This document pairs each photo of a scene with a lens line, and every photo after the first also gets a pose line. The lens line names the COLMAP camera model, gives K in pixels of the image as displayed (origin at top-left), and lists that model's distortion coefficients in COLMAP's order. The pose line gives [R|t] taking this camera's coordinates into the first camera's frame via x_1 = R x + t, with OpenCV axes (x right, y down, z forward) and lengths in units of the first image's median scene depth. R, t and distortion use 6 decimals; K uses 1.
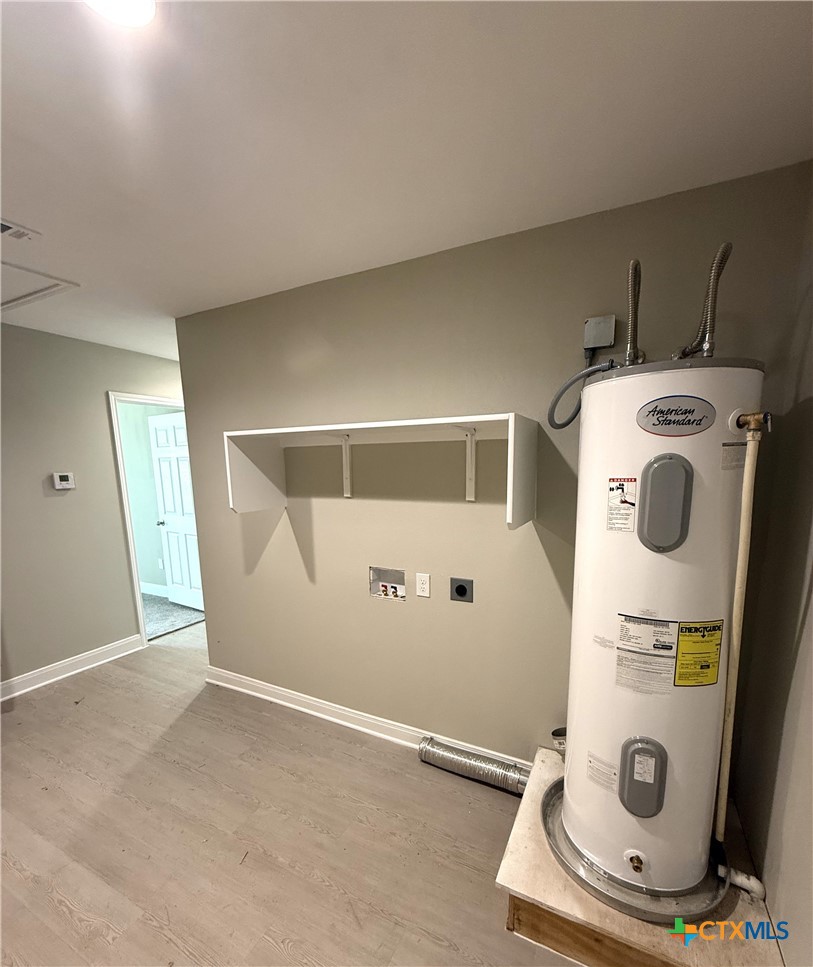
lens RADIAL K [[435.8, 0, 403.8], [0, 435.8, 535.1], [0, 0, 1]] dist [0.001120, 0.000096]
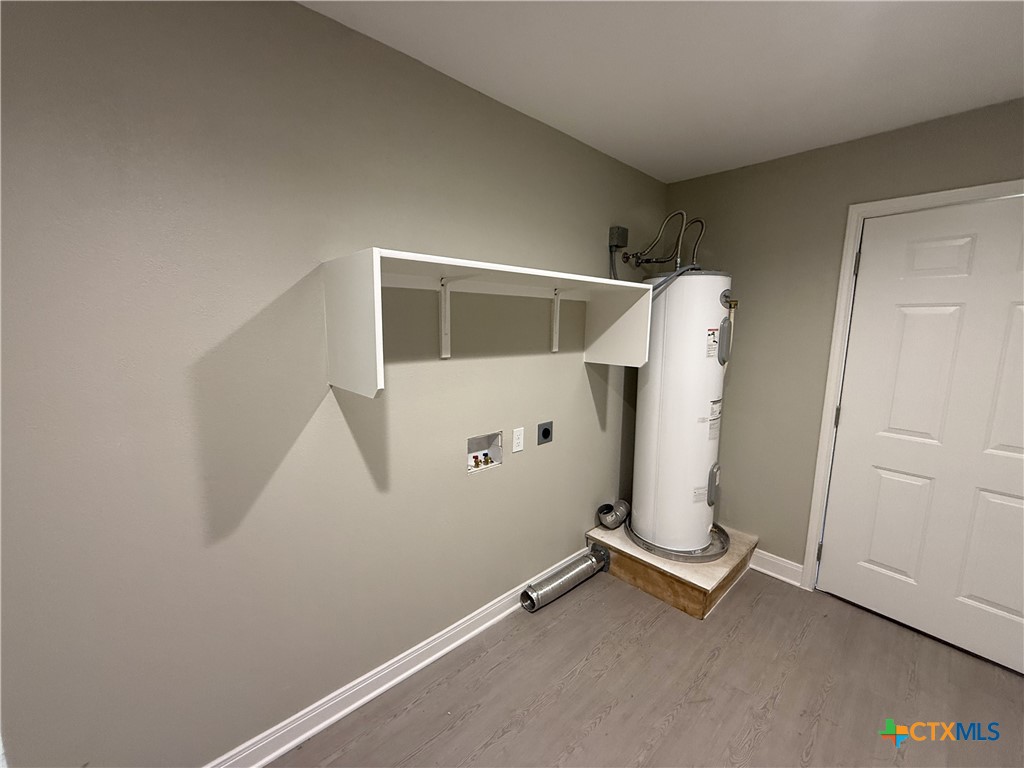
lens RADIAL K [[412.3, 0, 511.7], [0, 412.3, 381.6], [0, 0, 1]] dist [0.004020, 0.000026]
pose [[0.337646, -0.114261, 0.934312, -0.856478], [0.141220, 0.987519, 0.069734, -0.087824], [-0.930619, 0.108399, 0.349568, 0.694505]]
